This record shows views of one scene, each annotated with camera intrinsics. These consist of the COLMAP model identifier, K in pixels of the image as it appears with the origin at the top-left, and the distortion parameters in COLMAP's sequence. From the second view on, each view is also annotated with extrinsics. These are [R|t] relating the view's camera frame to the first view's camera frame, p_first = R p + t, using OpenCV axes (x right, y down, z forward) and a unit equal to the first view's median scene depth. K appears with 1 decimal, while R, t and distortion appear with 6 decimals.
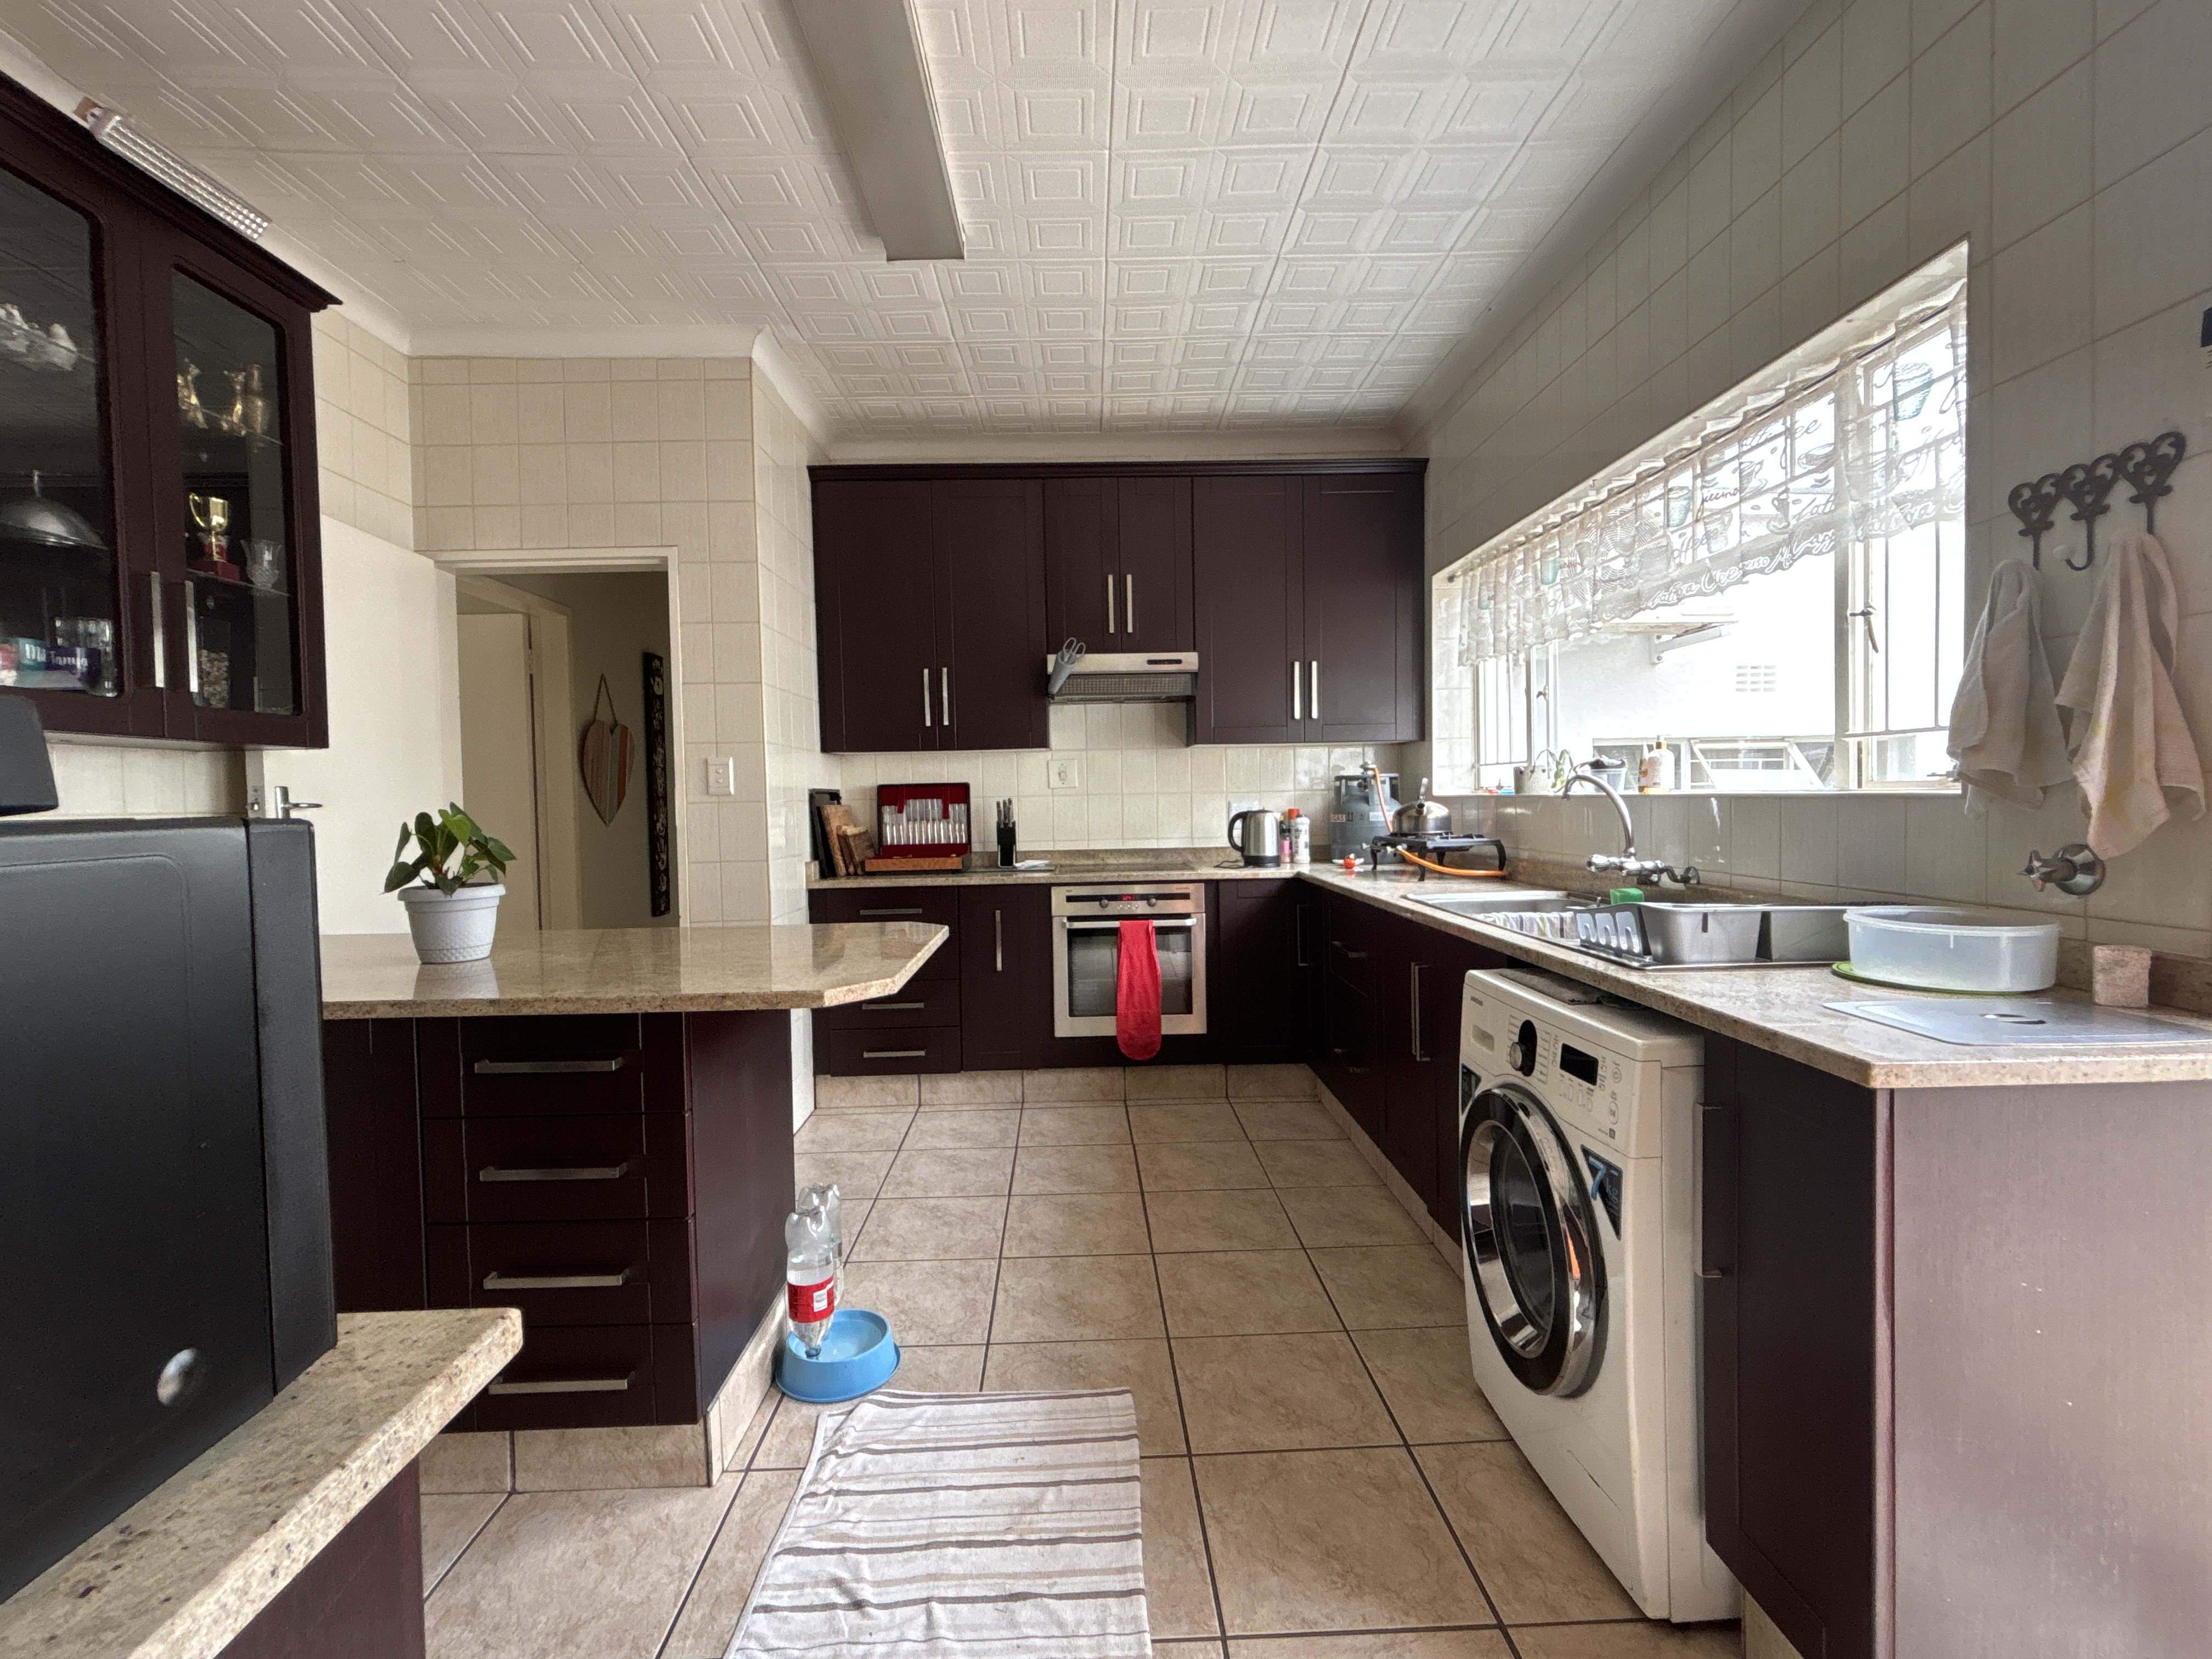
lens RADIAL K [[990.1, 0, 1102.2], [0, 990.1, 823.2], [0, 0, 1]] dist [0.001506, -0.000435]
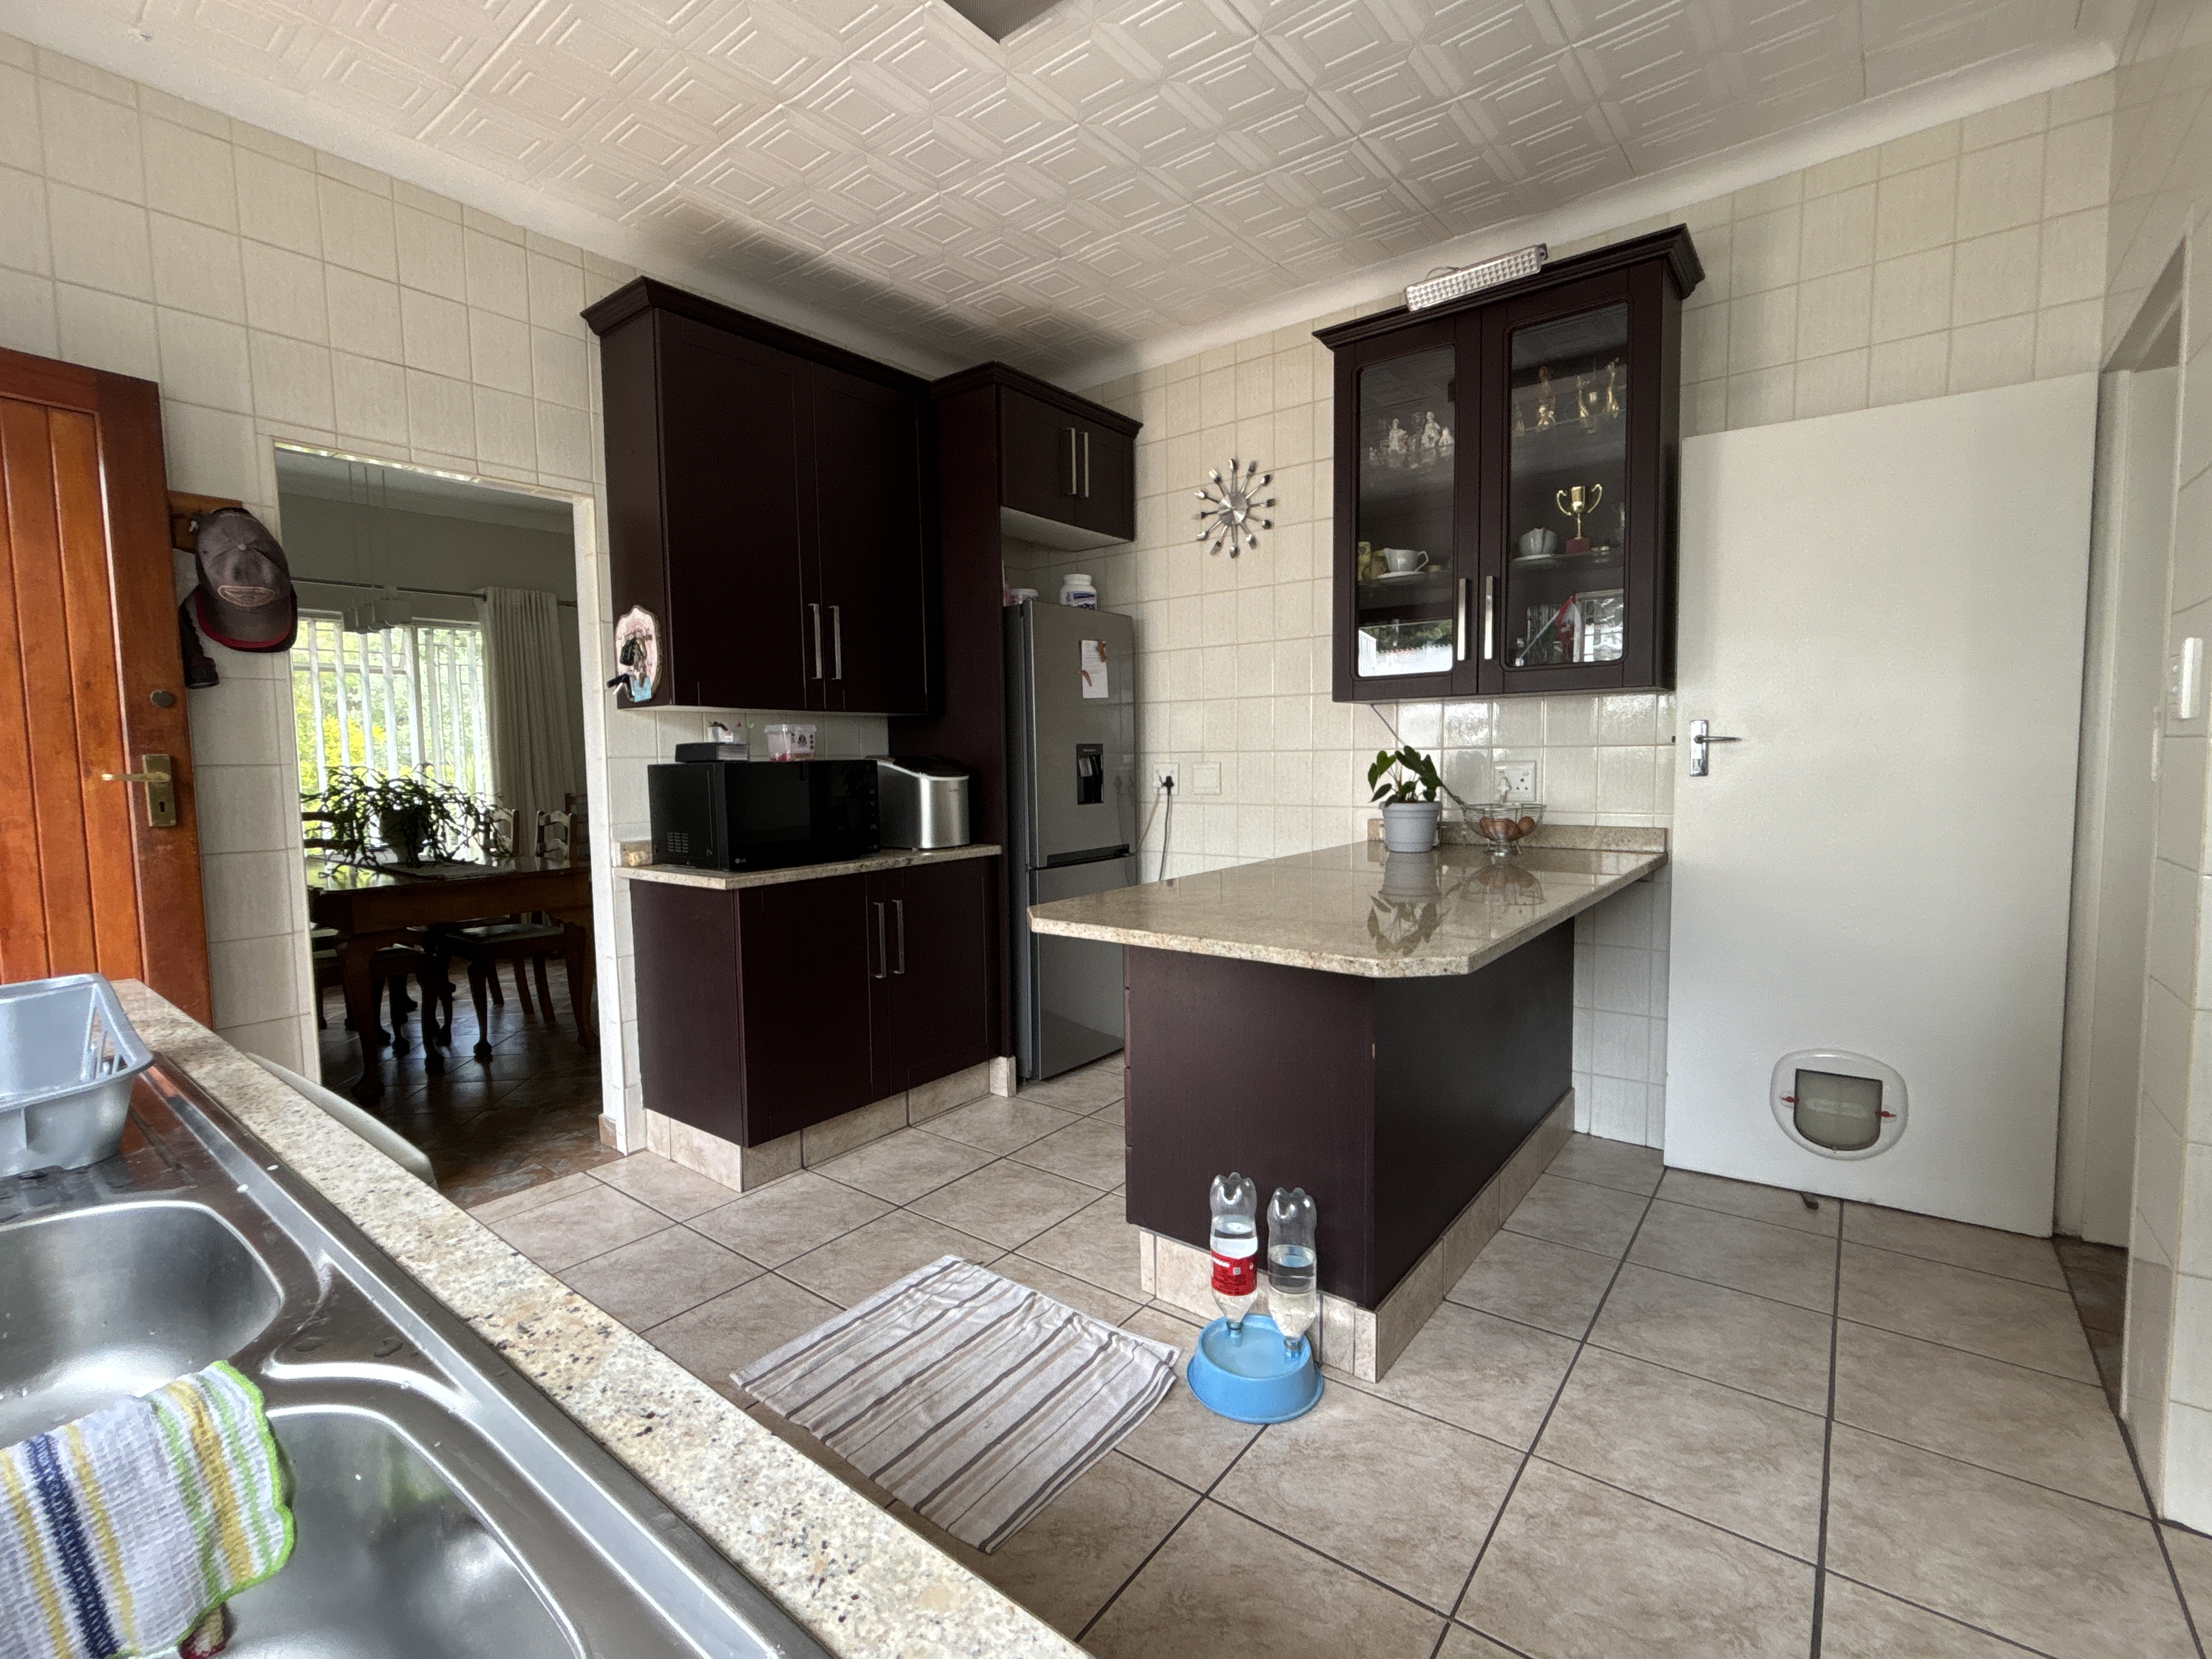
lens RADIAL K [[1002.6, 0, 1103.6], [0, 1002.6, 824.4], [0, 0, 1]] dist [0.010067, 0.000426]
pose [[-0.623569, 0.084803, -0.777155, 0.286572], [0.006717, 0.994644, 0.103145, -0.030276], [0.781739, 0.059098, -0.620799, 0.833287]]
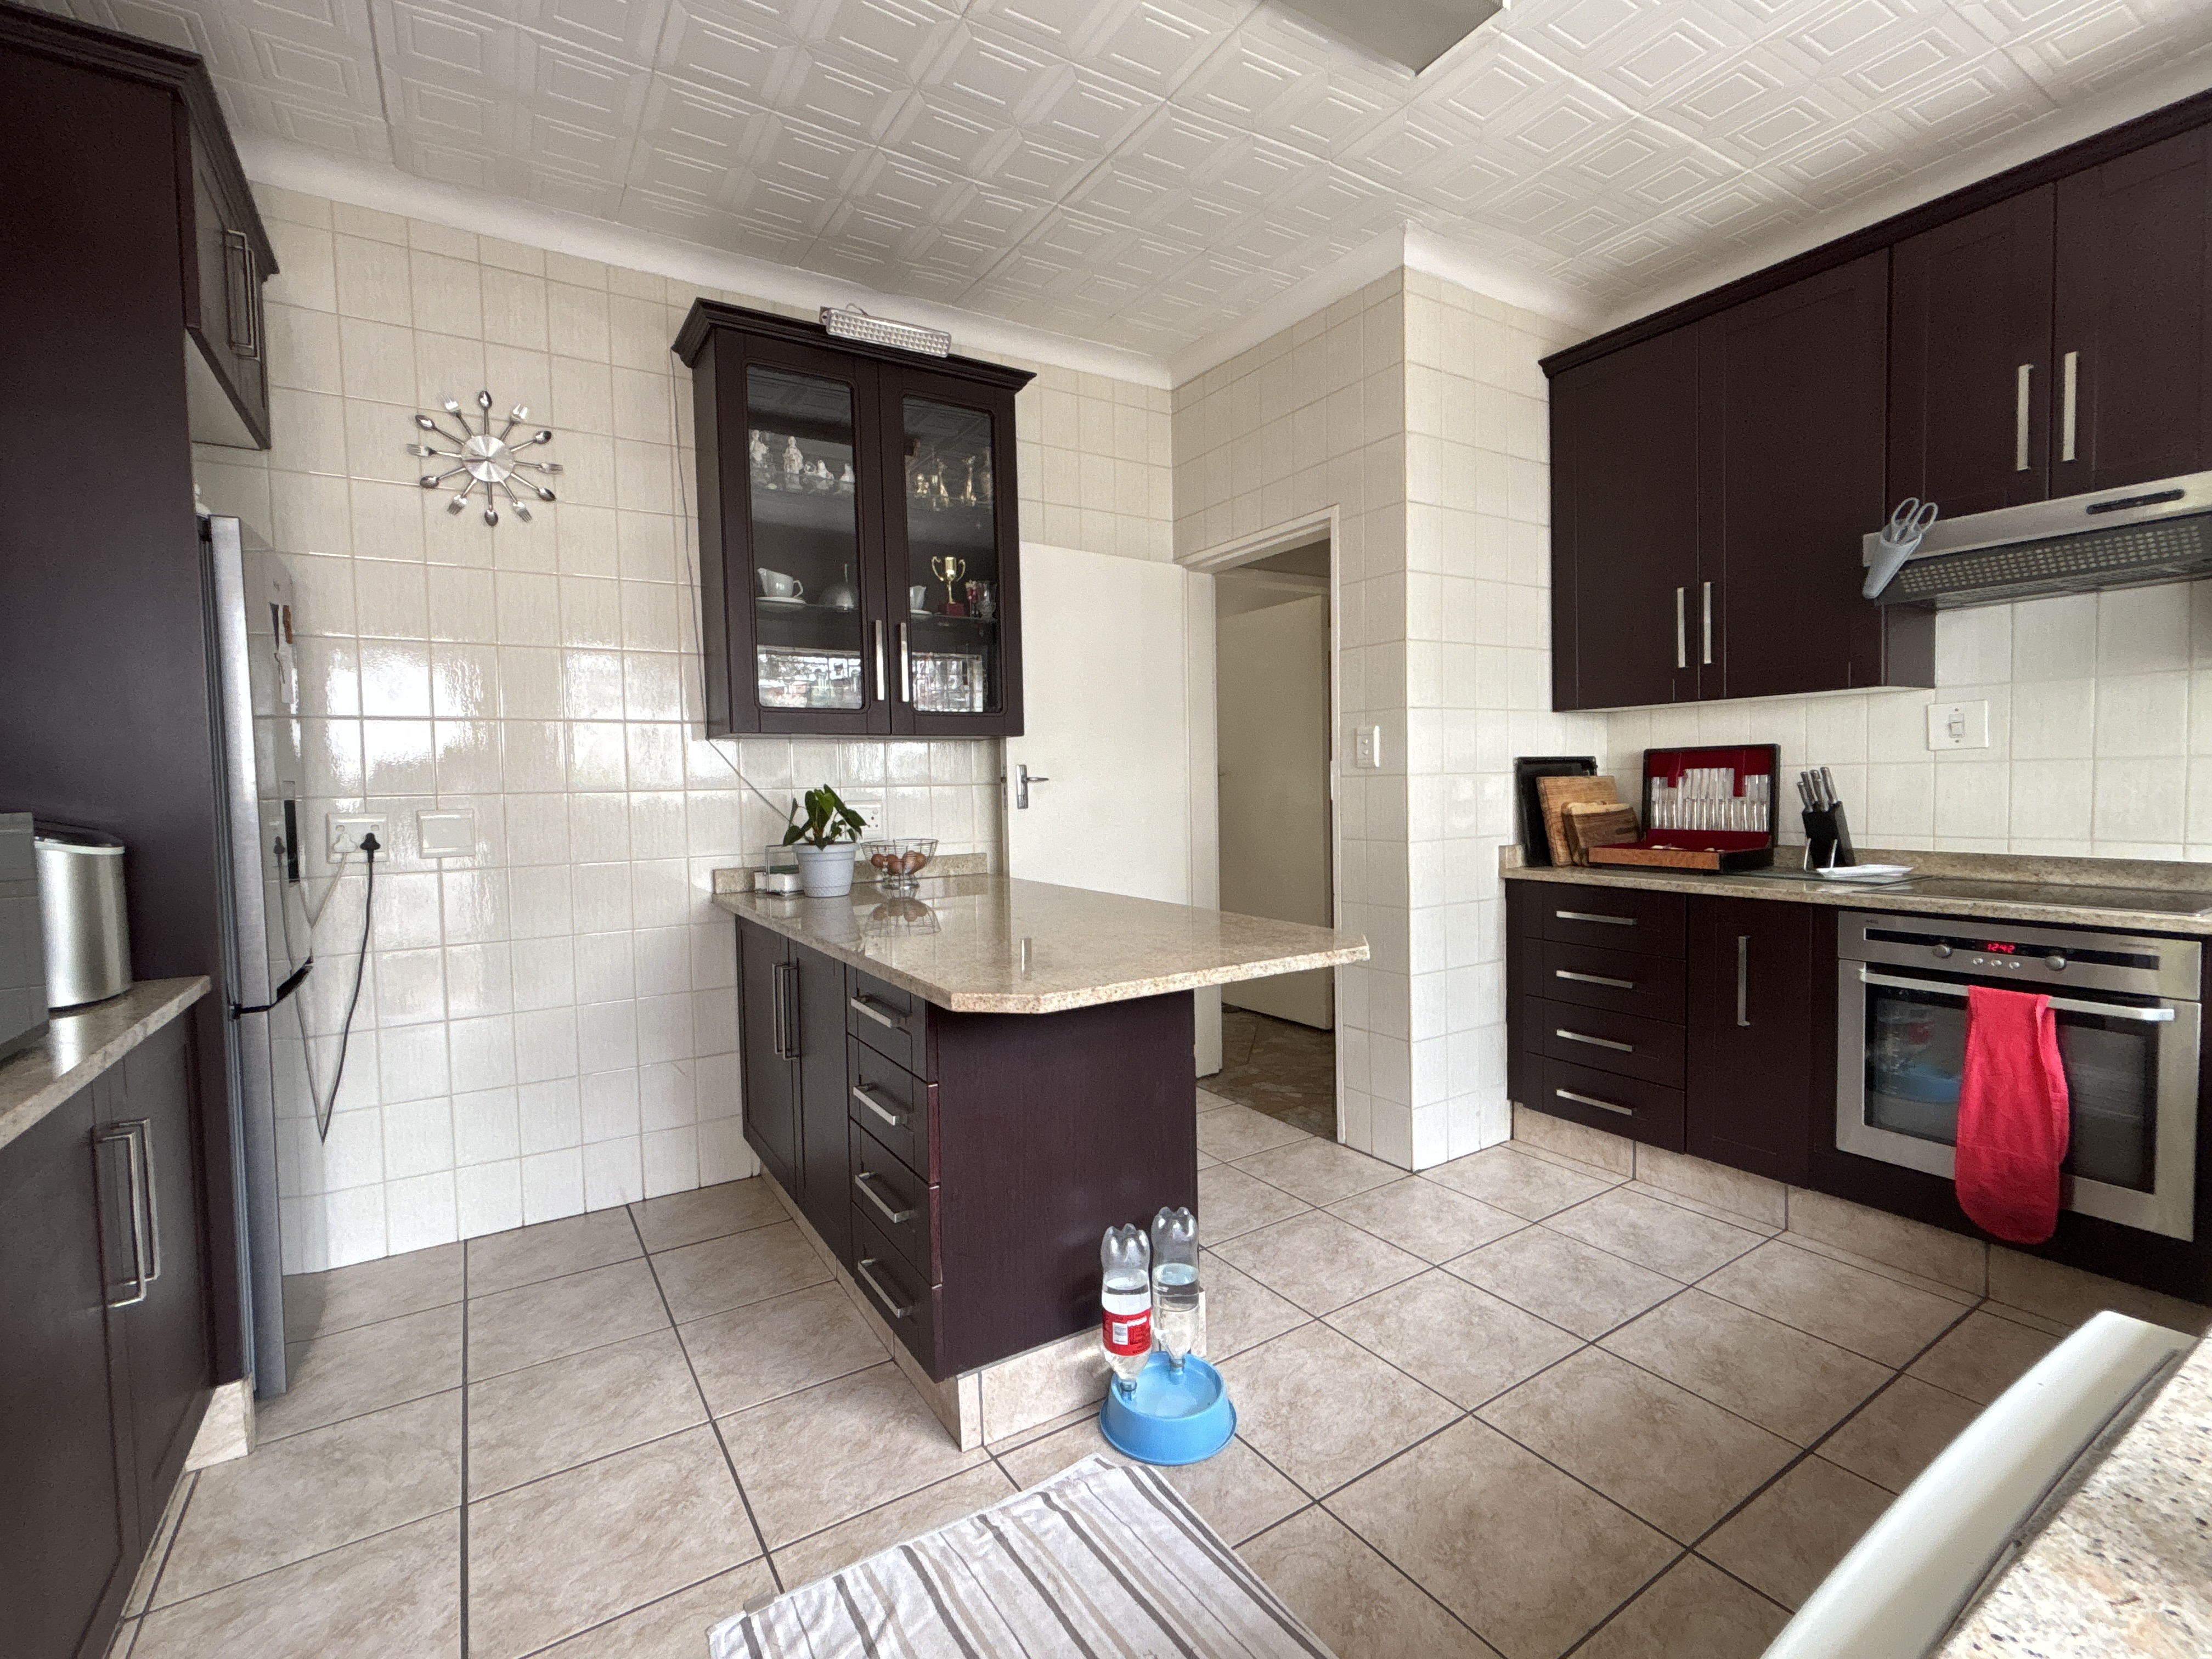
lens RADIAL K [[1002.6, 0, 1103.6], [0, 1002.6, 824.4], [0, 0, 1]] dist [0.010067, 0.000426]
pose [[0.517769, 0.046504, -0.854256, 0.263131], [-0.011551, 0.998811, 0.047373, -0.015775], [0.855442, -0.014661, 0.517690, 0.284777]]
